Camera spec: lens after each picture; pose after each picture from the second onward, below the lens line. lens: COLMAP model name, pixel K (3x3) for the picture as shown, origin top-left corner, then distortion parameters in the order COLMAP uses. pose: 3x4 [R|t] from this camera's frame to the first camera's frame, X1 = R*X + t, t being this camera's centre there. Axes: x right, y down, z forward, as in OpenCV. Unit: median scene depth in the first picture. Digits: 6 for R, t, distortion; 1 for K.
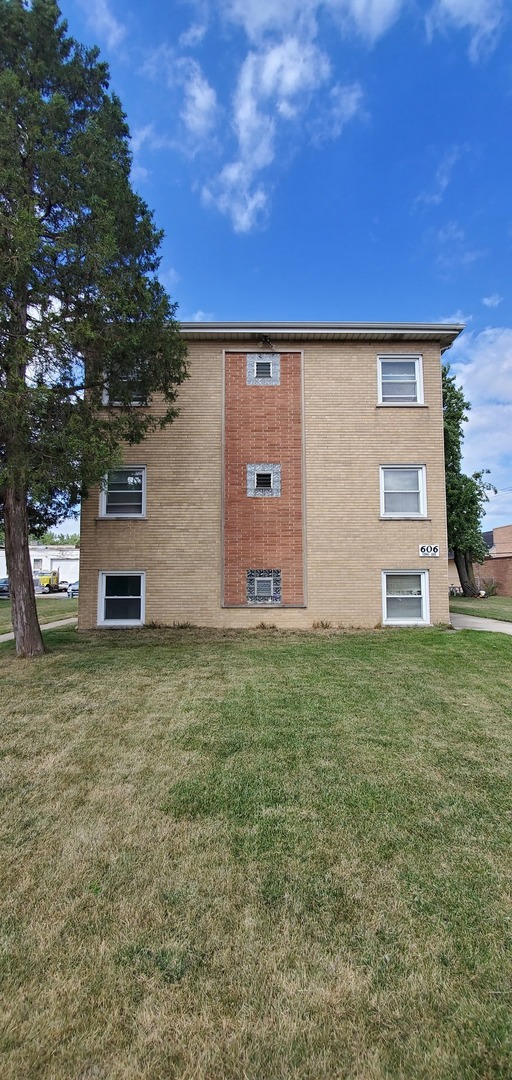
lens RADIAL K [[444.2, 0, 256.0], [0, 444.2, 540.0], [0, 0, 1]] dist [0.000635, -0.012521]
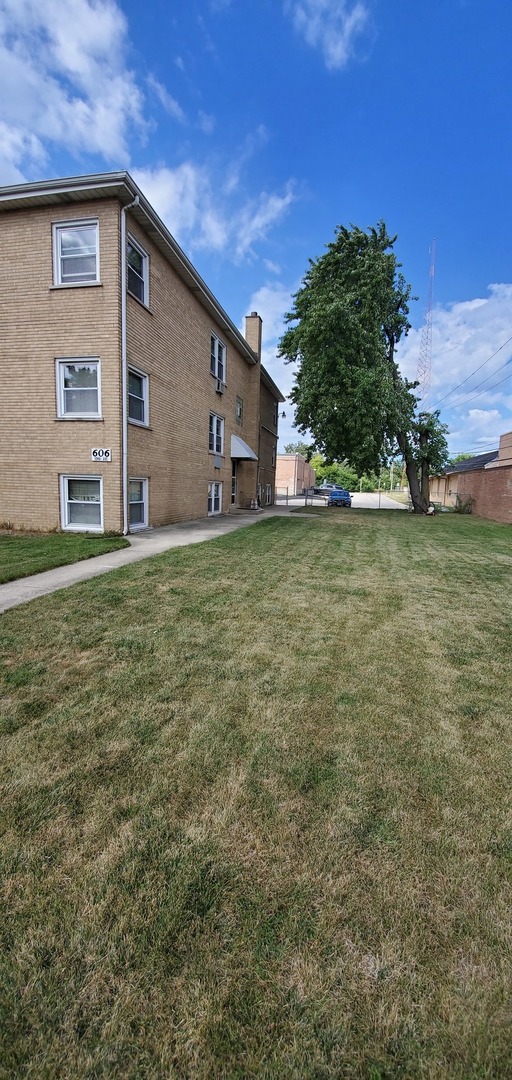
lens RADIAL K [[435.0, 0, 256.0], [0, 435.0, 549.9], [0, 0, 1]] dist [-0.001015, -0.004856]
pose [[0.975535, 0.066145, -0.209658, 0.905826], [-0.017628, 0.974130, 0.225302, 0.006965], [0.219137, -0.216094, 0.951463, 0.148072]]
